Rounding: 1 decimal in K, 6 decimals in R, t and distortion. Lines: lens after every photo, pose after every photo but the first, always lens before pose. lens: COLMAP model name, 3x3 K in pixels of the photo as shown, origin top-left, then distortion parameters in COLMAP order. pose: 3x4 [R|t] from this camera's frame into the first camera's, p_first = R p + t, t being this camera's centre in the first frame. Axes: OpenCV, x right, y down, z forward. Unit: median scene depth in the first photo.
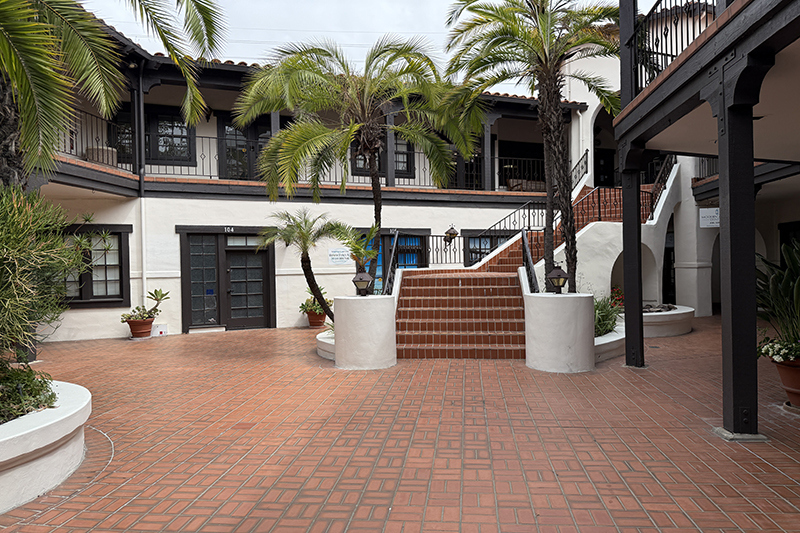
lens RADIAL K [[570.2, 0, 397.1], [0, 570.2, 270.4], [0, 0, 1]] dist [0.004604, -0.000720]
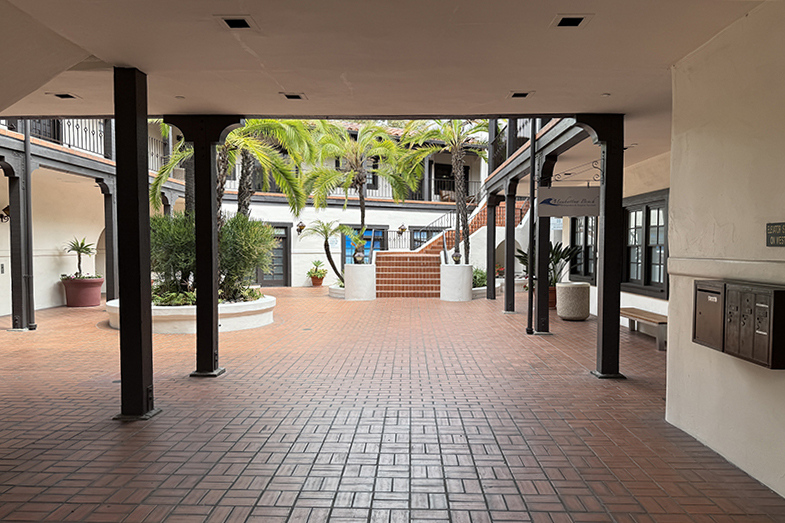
lens RADIAL K [[559.5, 0, 389.6], [0, 559.5, 265.3], [0, 0, 1]] dist [0.004604, -0.000720]
pose [[0.996110, 0.018452, 0.086171, -0.076391], [-0.020351, 0.999568, 0.021214, 0.003633], [-0.085742, -0.022885, 0.996055, -0.576426]]
